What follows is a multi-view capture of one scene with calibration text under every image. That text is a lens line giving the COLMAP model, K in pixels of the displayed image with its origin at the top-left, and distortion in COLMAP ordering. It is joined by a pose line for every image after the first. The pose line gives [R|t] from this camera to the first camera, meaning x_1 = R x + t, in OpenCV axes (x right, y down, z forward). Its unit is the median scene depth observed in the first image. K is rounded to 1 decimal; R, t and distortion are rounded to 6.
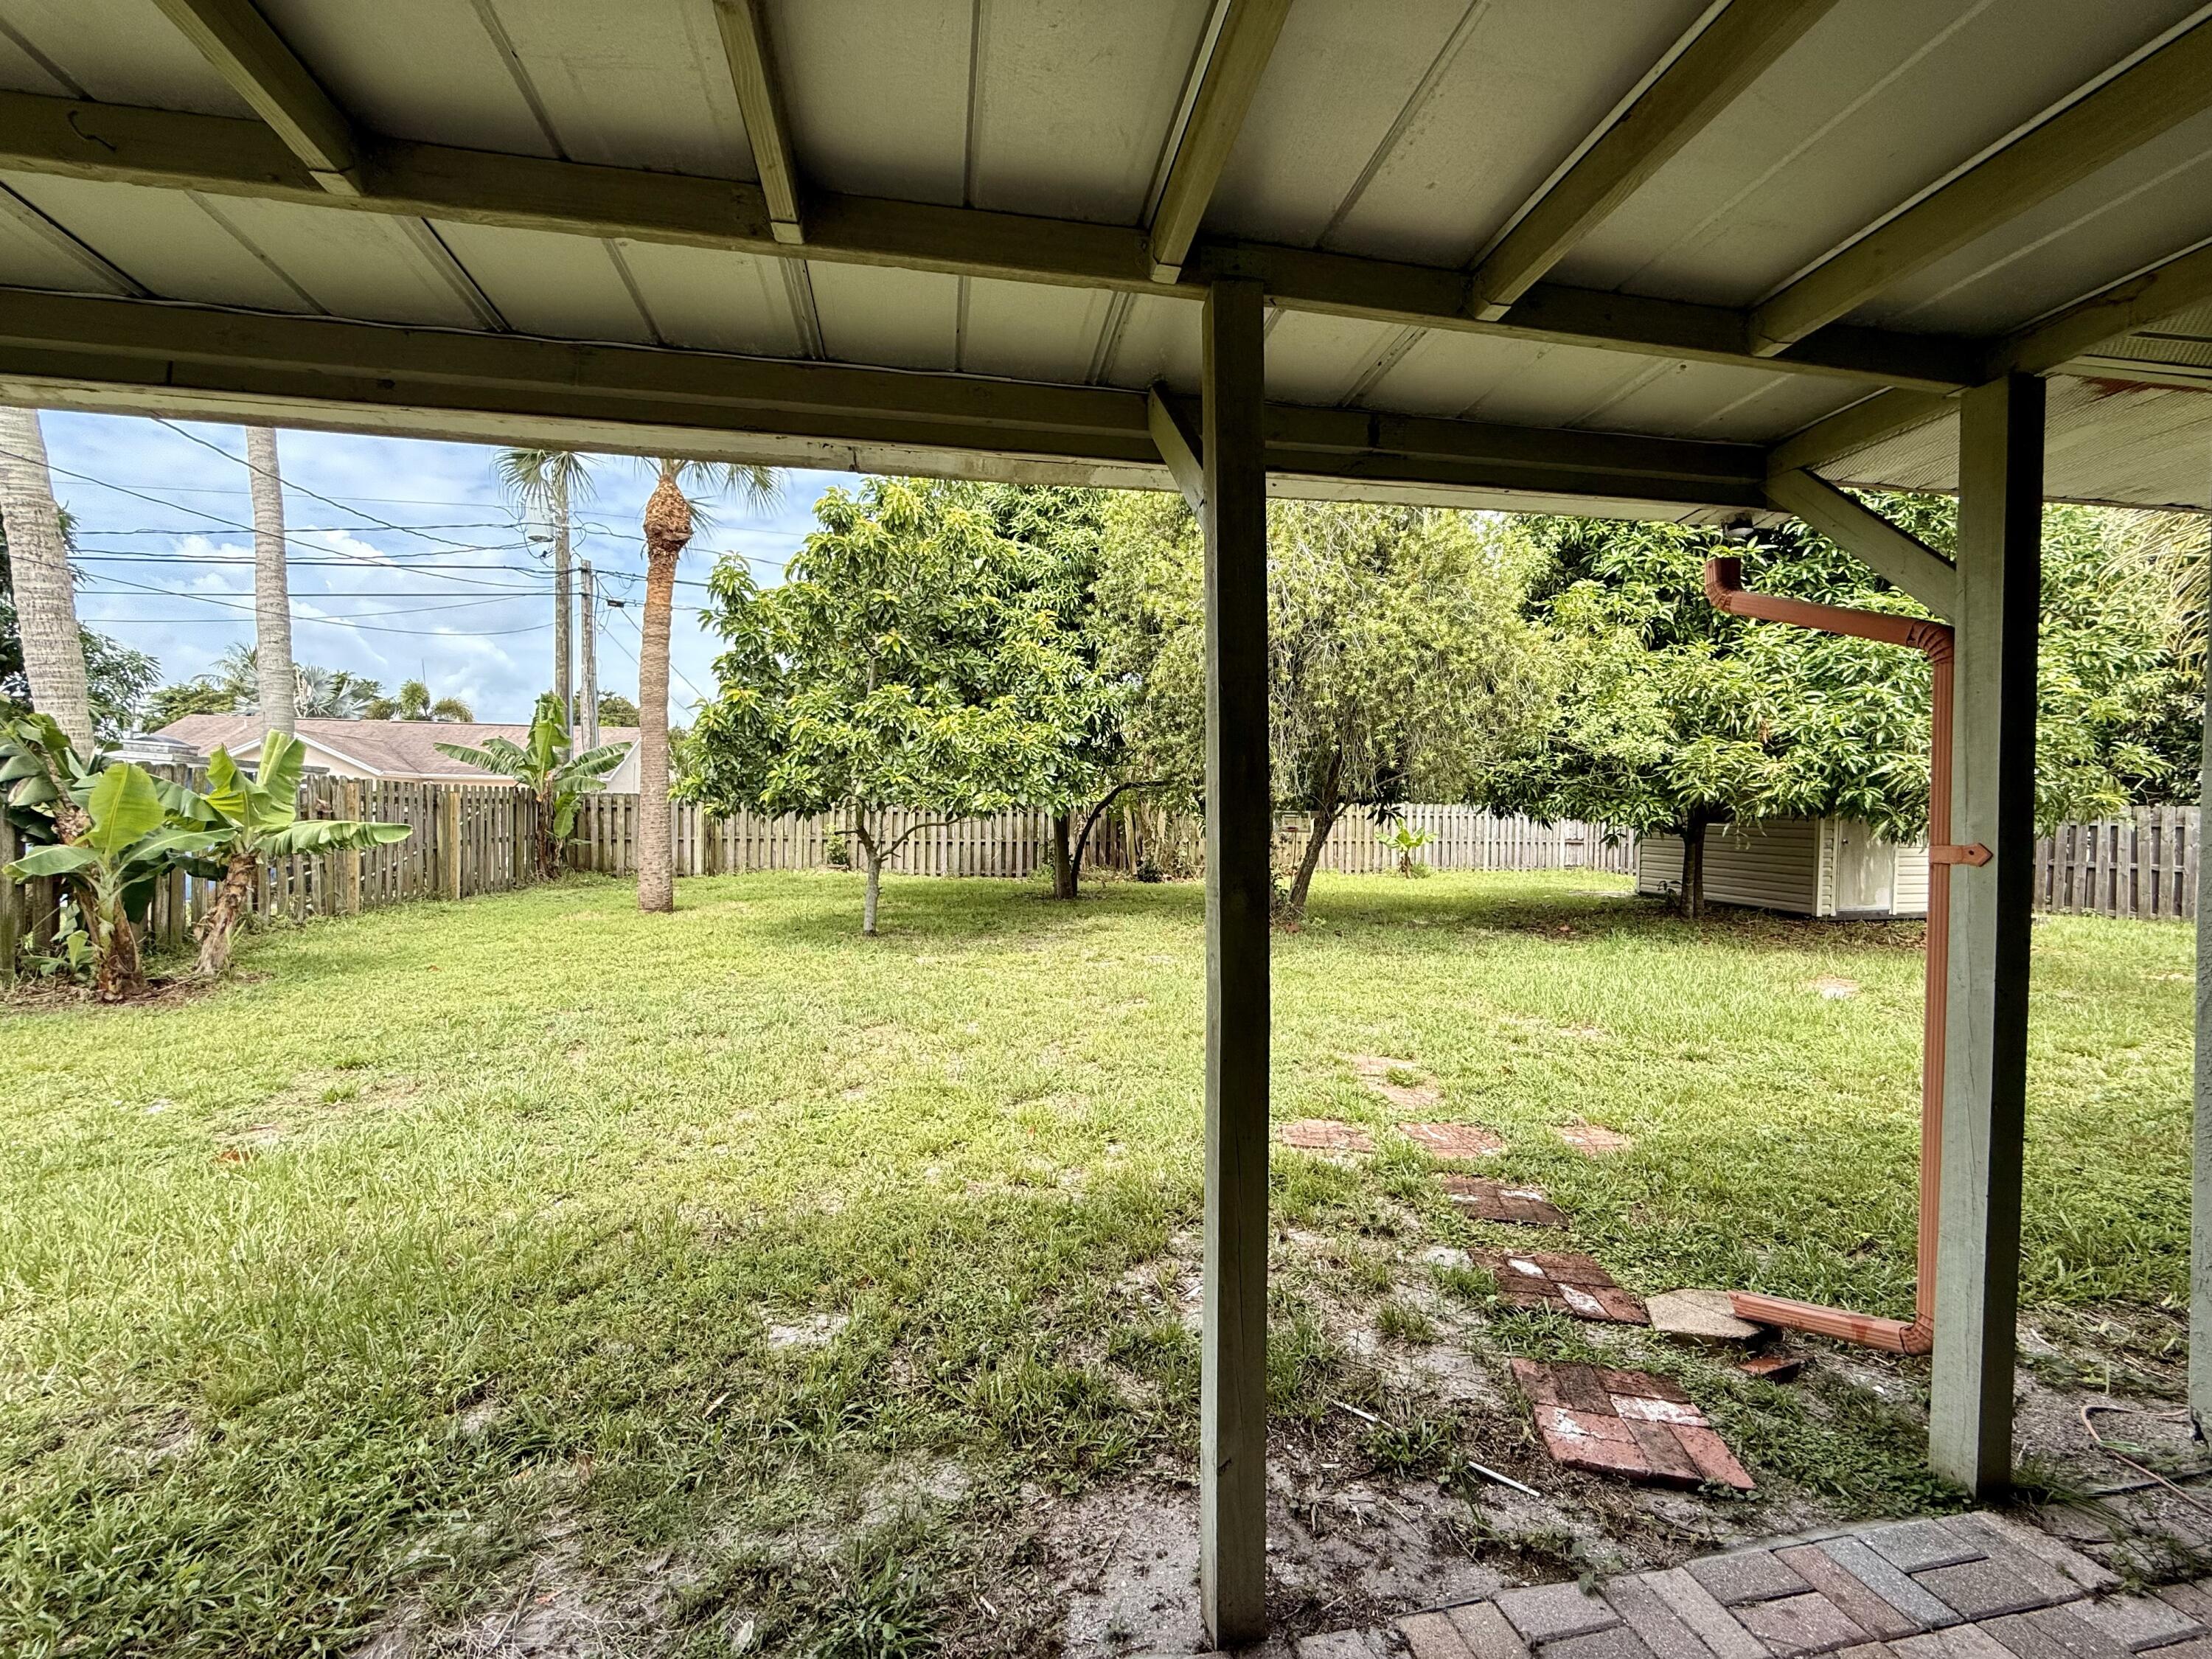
lens RADIAL K [[881.8, 0, 1104.7], [0, 881.8, 829.6], [0, 0, 1]] dist [0.000605, 0.000085]
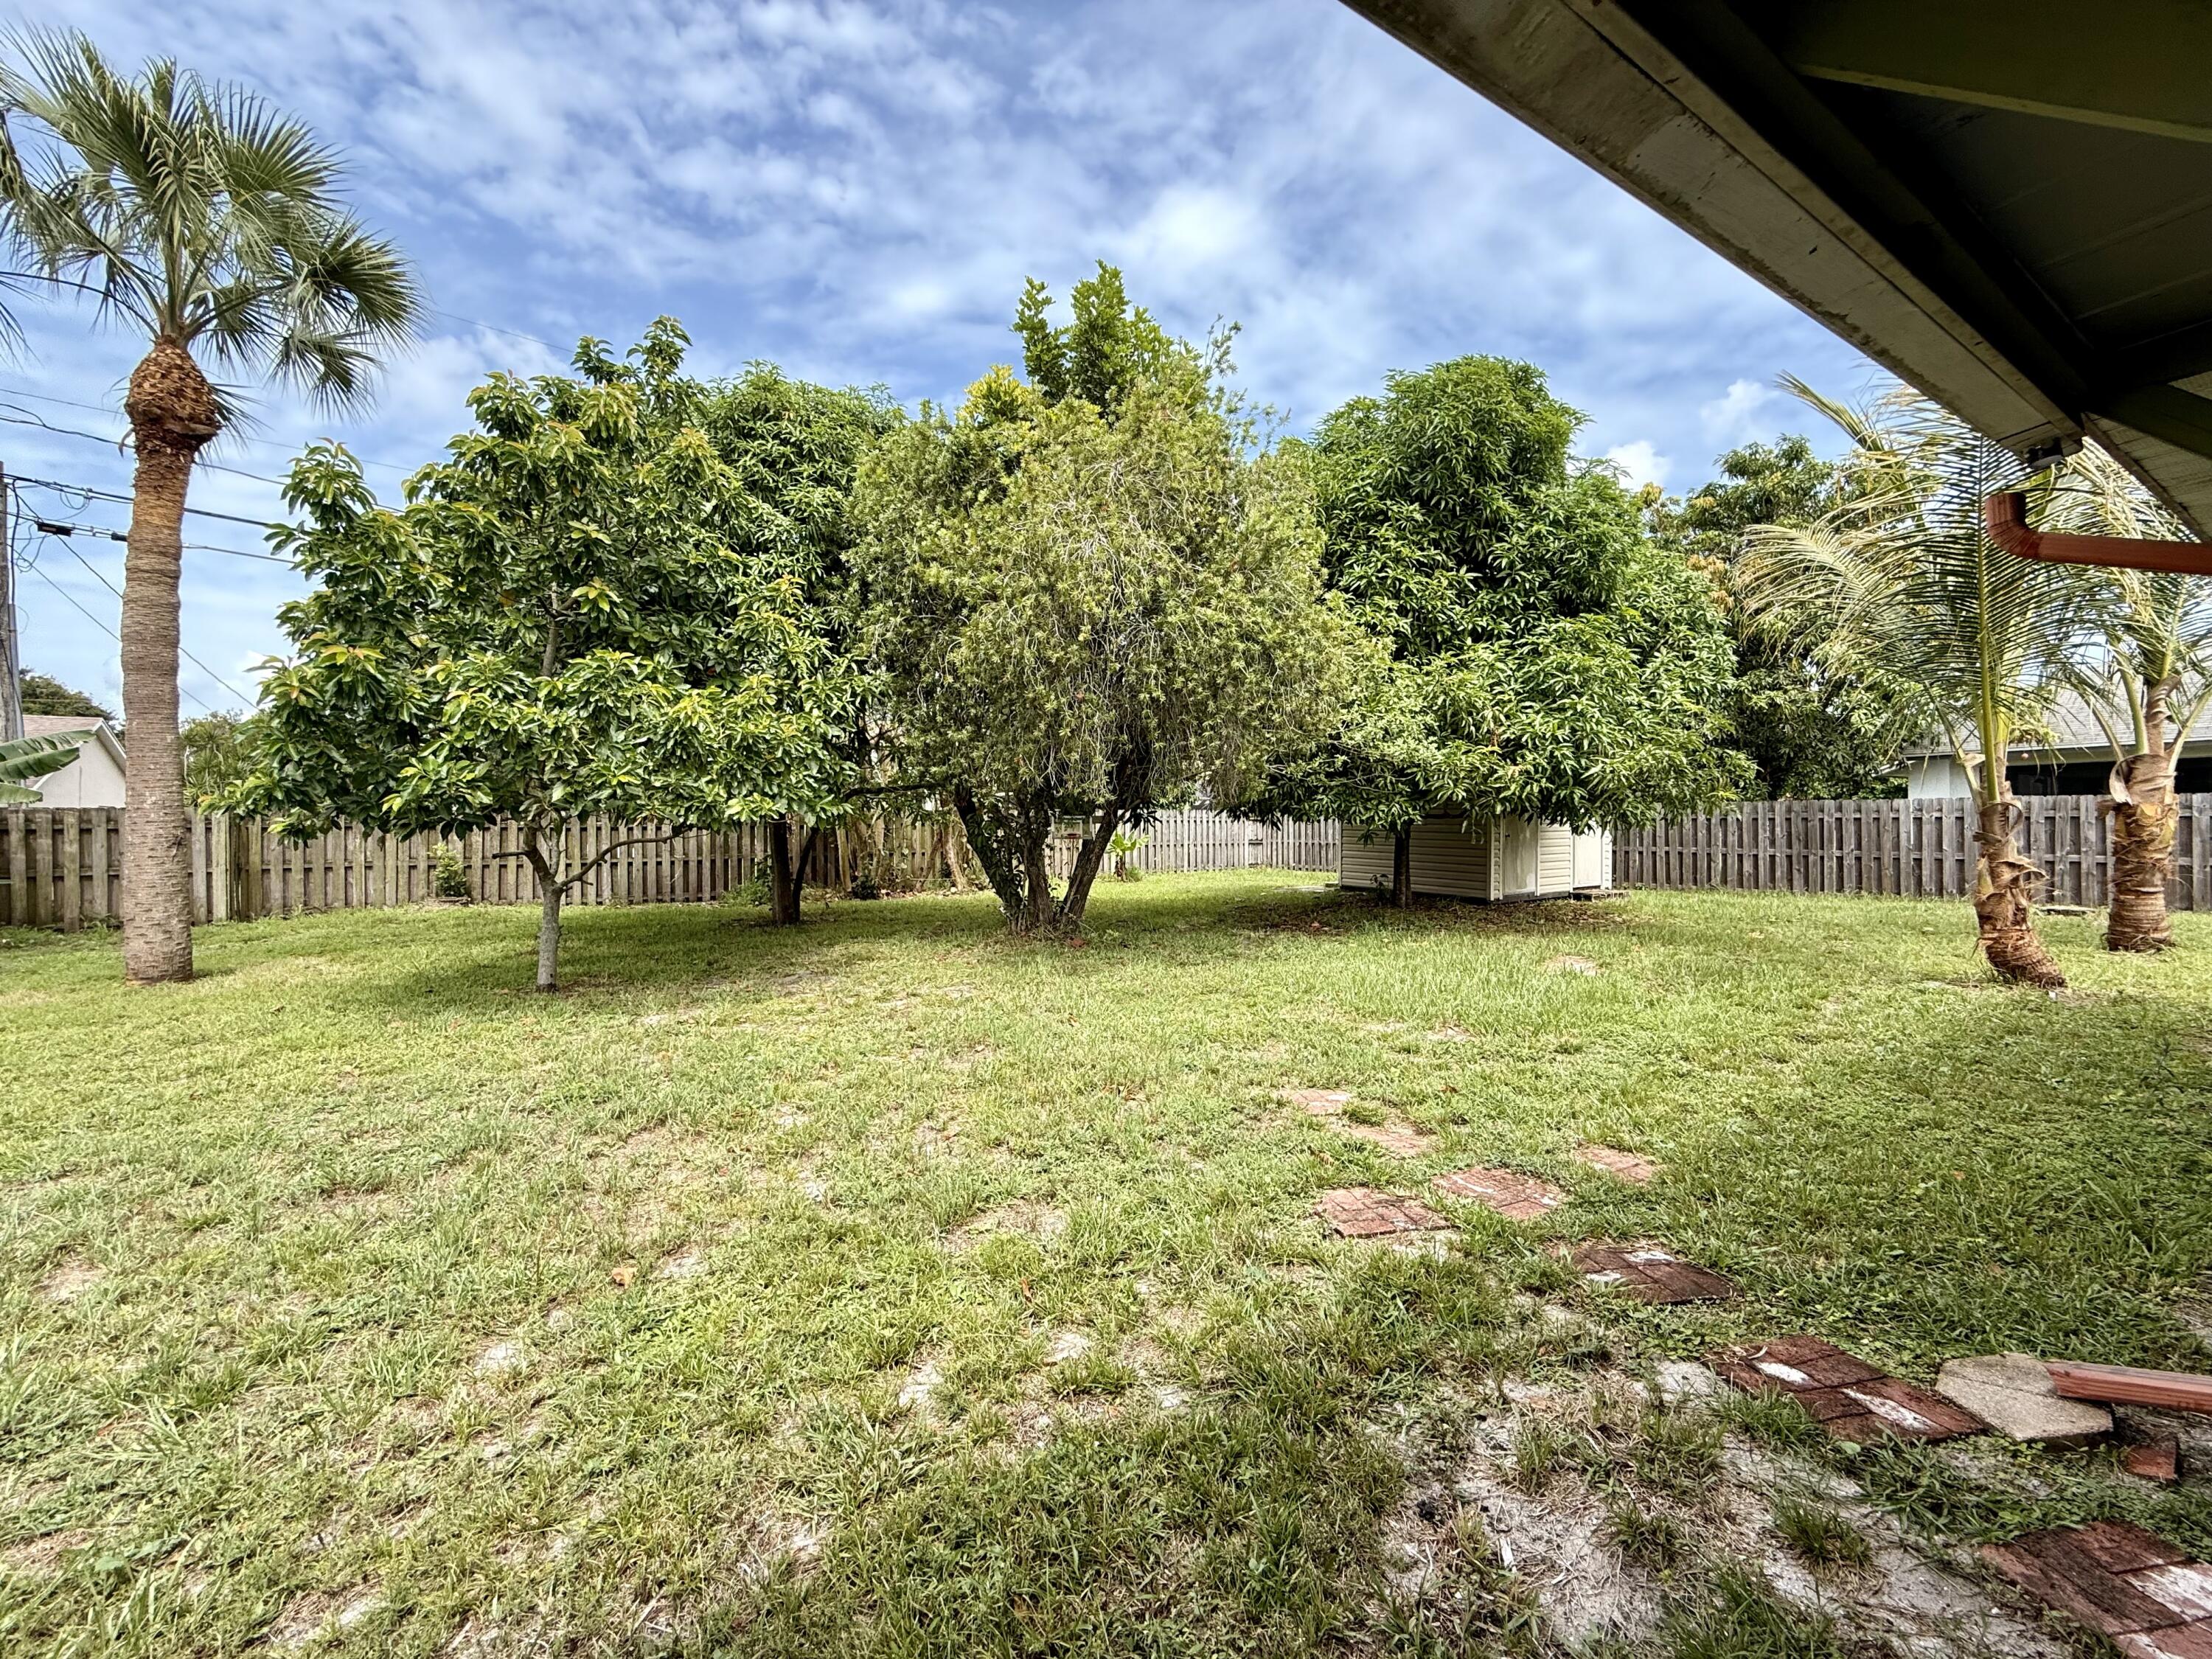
lens RADIAL K [[881.8, 0, 1105.9], [0, 881.8, 828.6], [0, 0, 1]] dist [0.000605, 0.000085]
pose [[0.929370, -0.020450, 0.368584, -0.113968], [0.024790, 0.999668, -0.007041, -0.000861], [-0.368318, 0.015680, 0.929568, 0.146228]]
